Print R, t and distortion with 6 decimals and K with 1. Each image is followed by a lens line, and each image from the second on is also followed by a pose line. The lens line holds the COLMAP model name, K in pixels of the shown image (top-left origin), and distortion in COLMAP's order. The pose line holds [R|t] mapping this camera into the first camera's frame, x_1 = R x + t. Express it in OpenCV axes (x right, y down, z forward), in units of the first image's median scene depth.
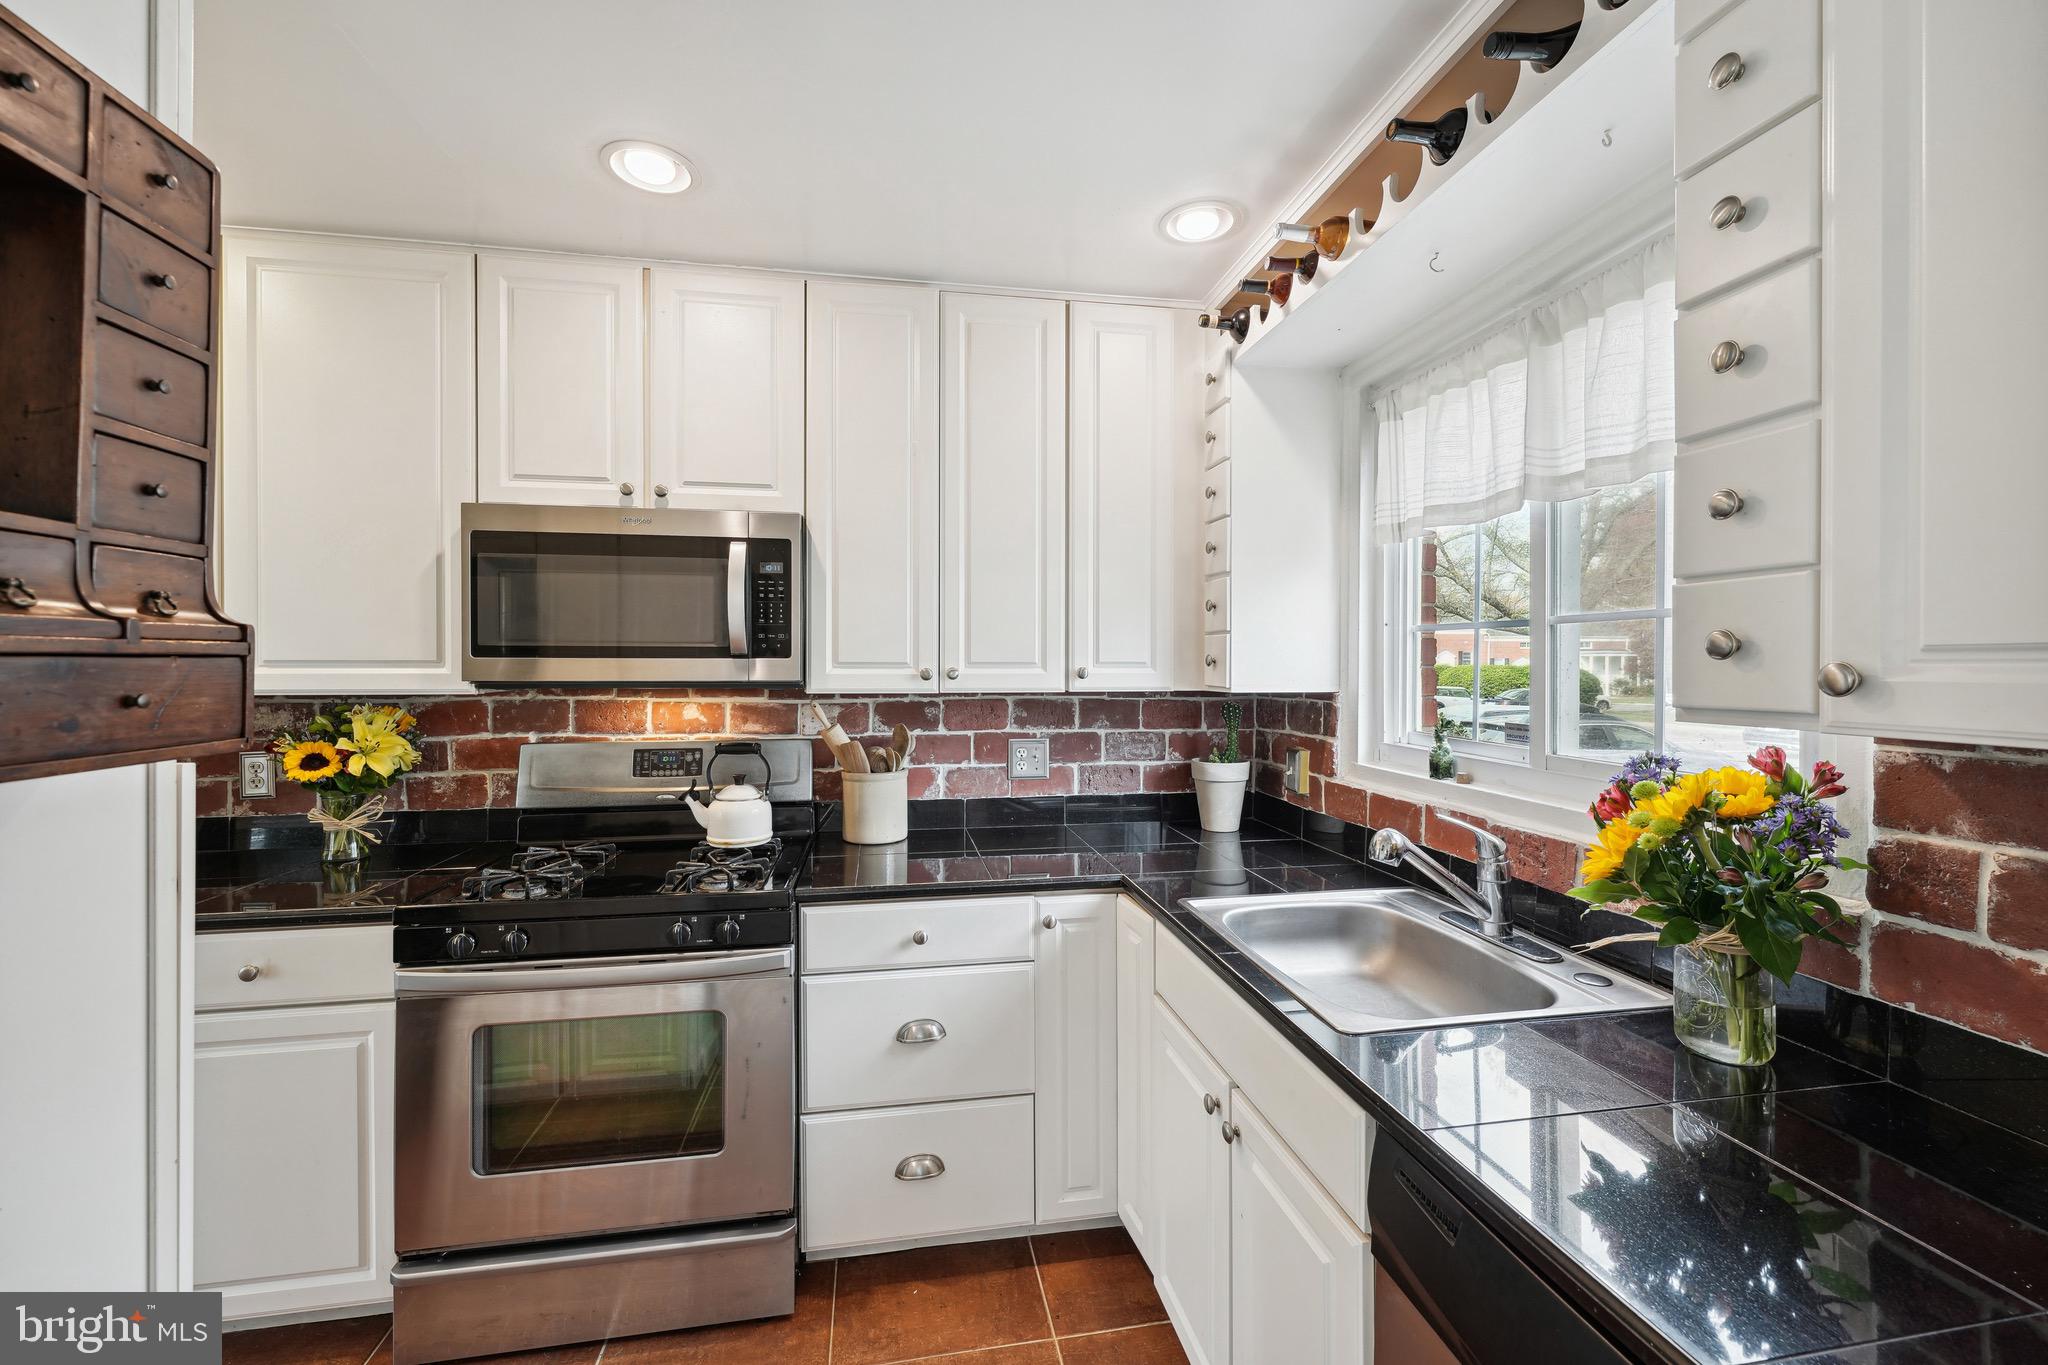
lens RADIAL K [[831.2, 0, 1023.1], [0, 831.2, 668.2], [0, 0, 1]] dist [-0.001006, -0.000060]
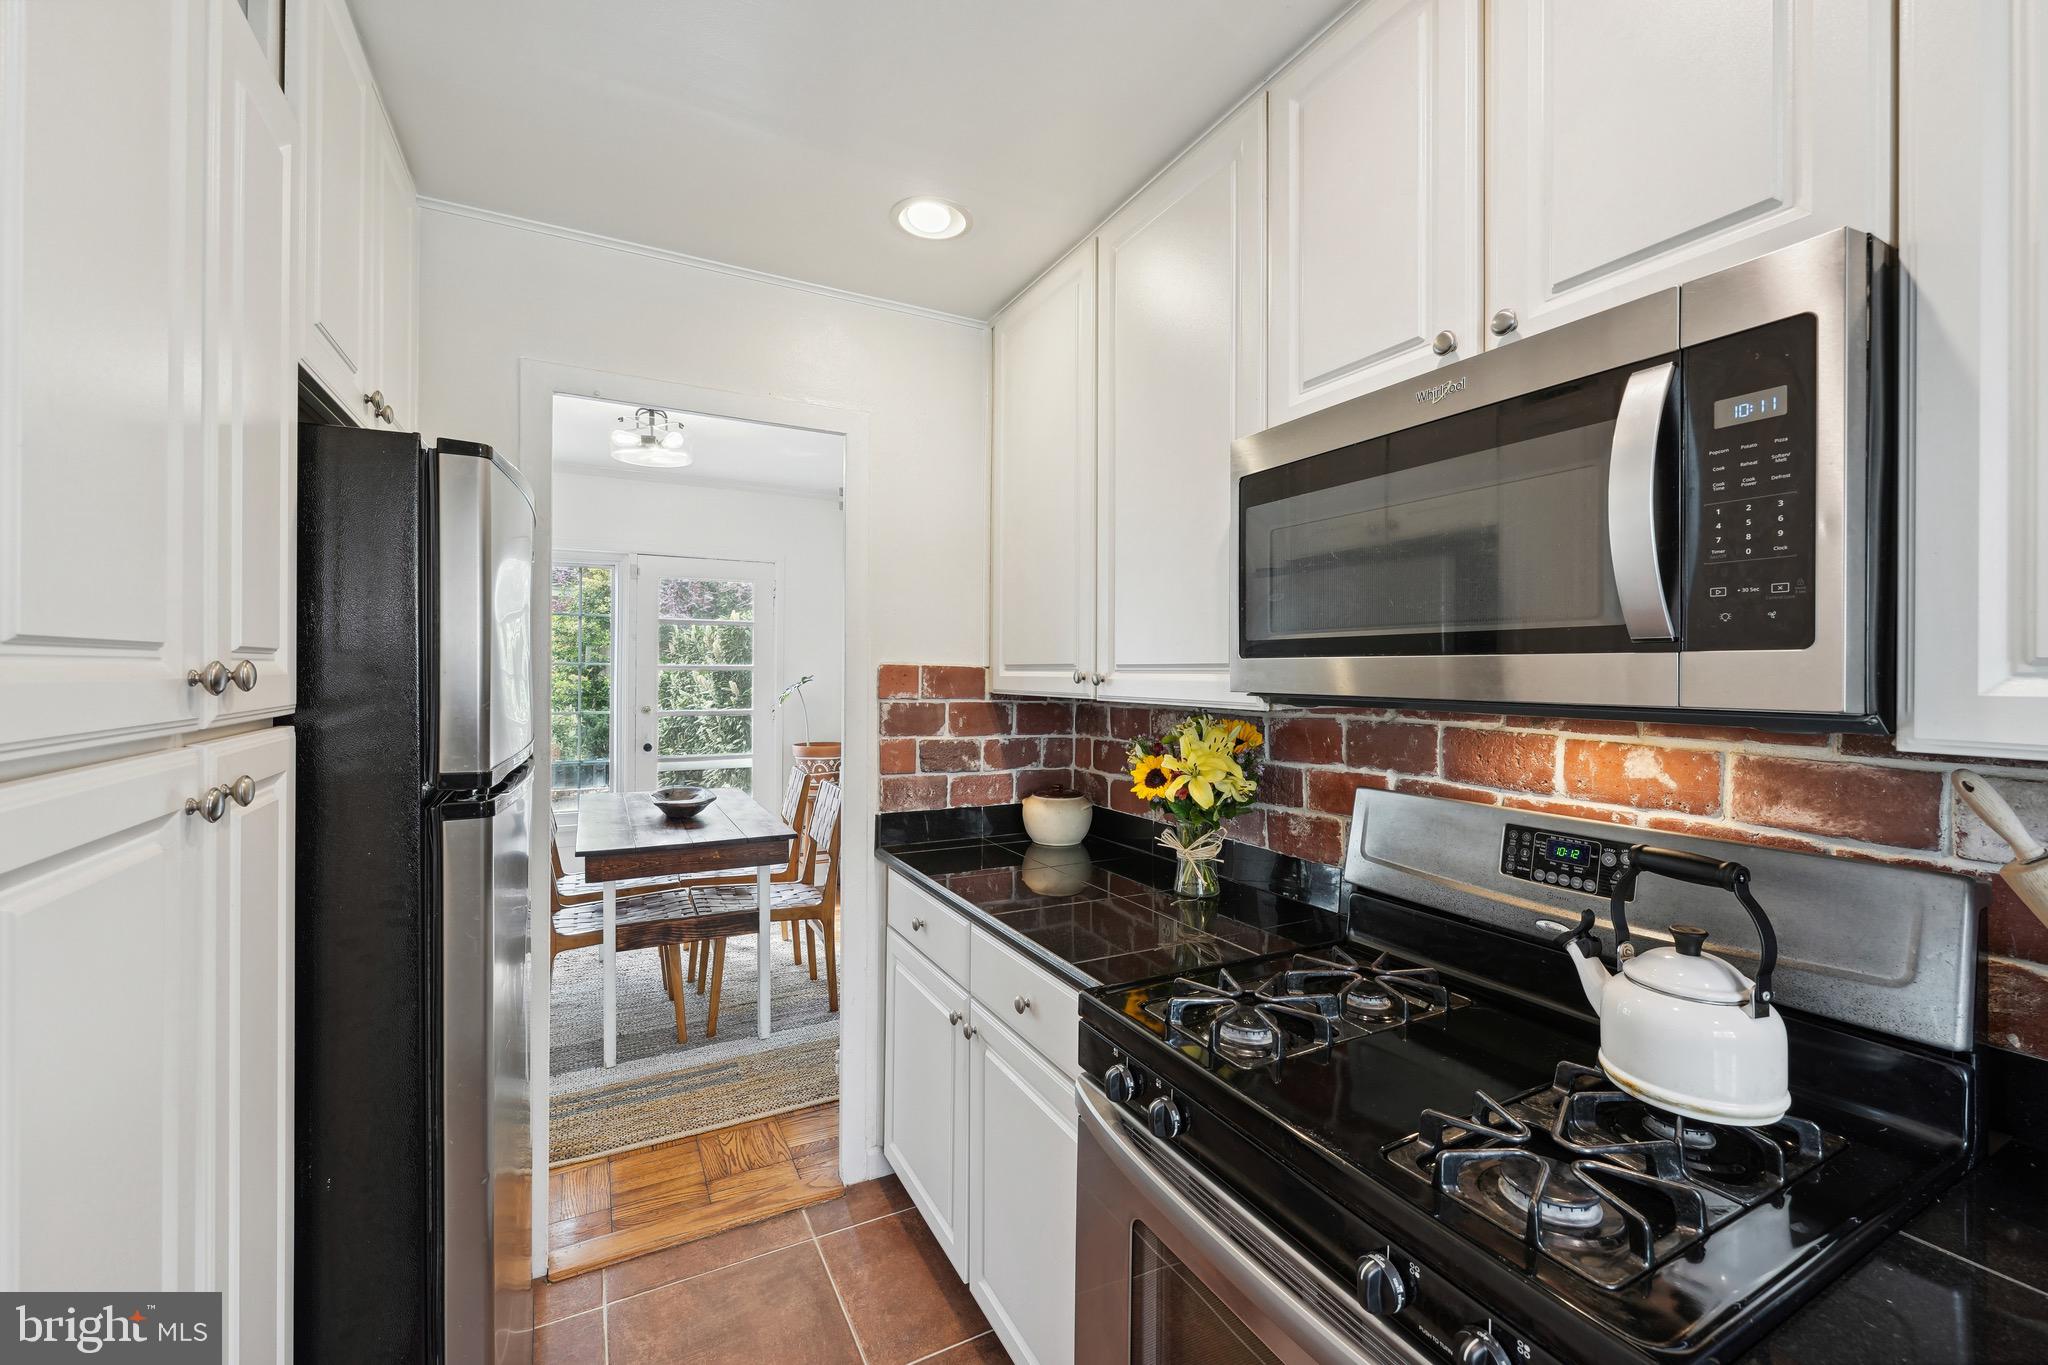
lens RADIAL K [[831.2, 0, 1022.7], [0, 831.2, 674.9], [0, 0, 1]] dist [-0.001006, -0.000060]
pose [[0.299338, 0.002562, -0.954144, -0.039574], [-0.007150, 0.999974, 0.000442, 0.001649], [0.954120, 0.006690, 0.299349, 0.531544]]
